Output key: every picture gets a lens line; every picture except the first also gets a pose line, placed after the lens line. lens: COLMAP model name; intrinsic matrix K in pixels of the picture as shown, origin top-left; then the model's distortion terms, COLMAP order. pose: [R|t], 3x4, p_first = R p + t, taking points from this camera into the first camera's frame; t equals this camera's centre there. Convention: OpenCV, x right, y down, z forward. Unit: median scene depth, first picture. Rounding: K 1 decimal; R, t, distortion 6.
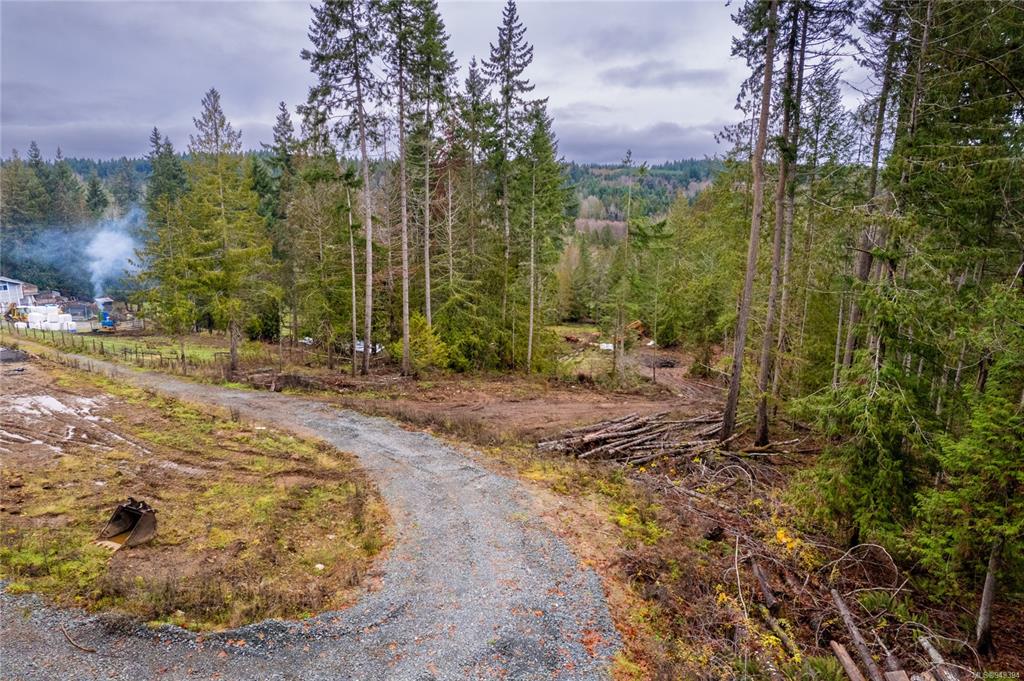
lens RADIAL K [[657.4, 0, 514.2], [0, 657.4, 340.2], [0, 0, 1]] dist [-0.076441, 0.066430]
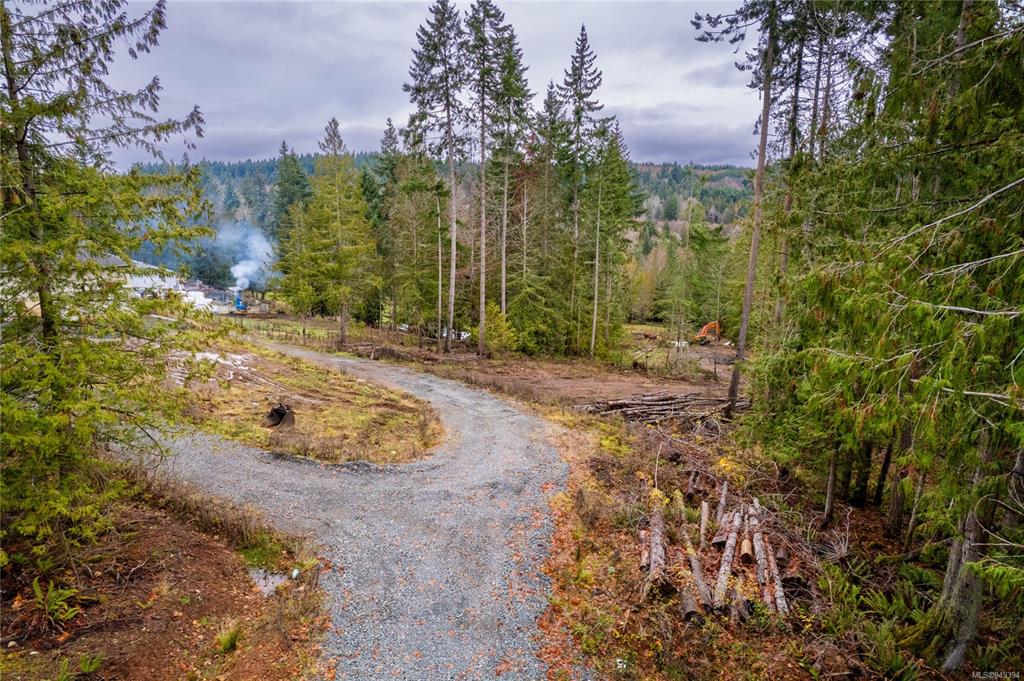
lens RADIAL K [[657.4, 0, 510.2], [0, 657.4, 340.8], [0, 0, 1]] dist [-0.076441, 0.066430]
pose [[0.987666, 0.034617, -0.152703, 0.067395], [-0.034551, 0.999398, 0.003087, 0.022887], [0.152718, 0.002227, 0.988267, -0.165617]]
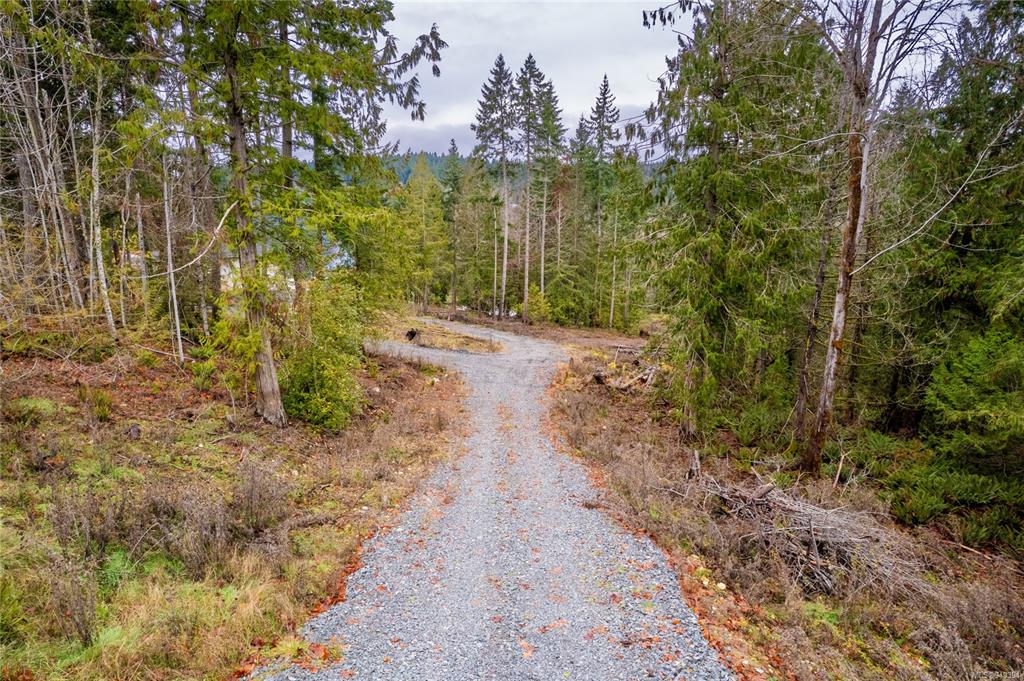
lens RADIAL K [[657.4, 0, 502.7], [0, 657.4, 344.9], [0, 0, 1]] dist [-0.076441, 0.066430]
pose [[0.972234, 0.050091, -0.228587, 0.152727], [-0.047674, 0.998733, 0.016085, 0.084779], [0.229104, -0.004741, 0.973391, -0.579870]]
